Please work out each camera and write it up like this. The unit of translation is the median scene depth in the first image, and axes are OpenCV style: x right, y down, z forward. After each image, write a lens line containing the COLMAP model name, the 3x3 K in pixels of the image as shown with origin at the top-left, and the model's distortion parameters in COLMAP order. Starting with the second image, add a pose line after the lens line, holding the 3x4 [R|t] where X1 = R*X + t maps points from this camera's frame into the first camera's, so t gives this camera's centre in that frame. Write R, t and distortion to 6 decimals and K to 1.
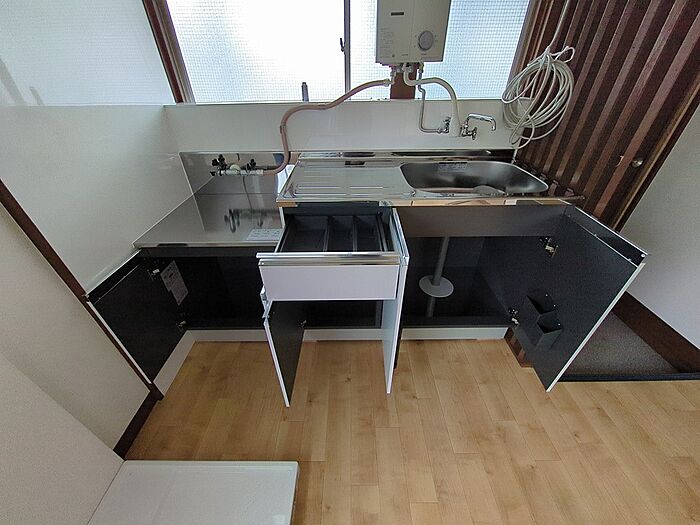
lens RADIAL K [[274.0, 0, 350.0], [0, 274.0, 262.5], [0, 0, 1]] dist [-0.015774, 0.008738]
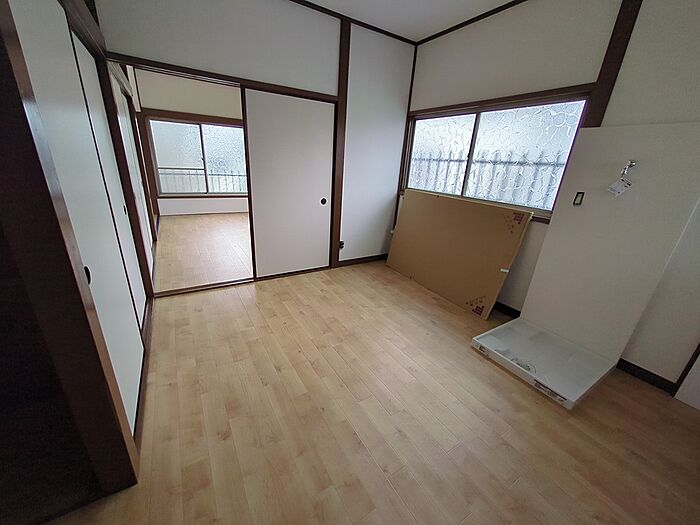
lens RADIAL K [[275.9, 0, 350.0], [0, 275.9, 262.5], [0, 0, 1]] dist [-0.000640, 0.000096]
pose [[-0.850494, 0.140564, -0.506855, 1.317671], [-0.344661, 0.578990, 0.738904, -0.345196], [0.397328, 0.803126, -0.443980, 0.503661]]
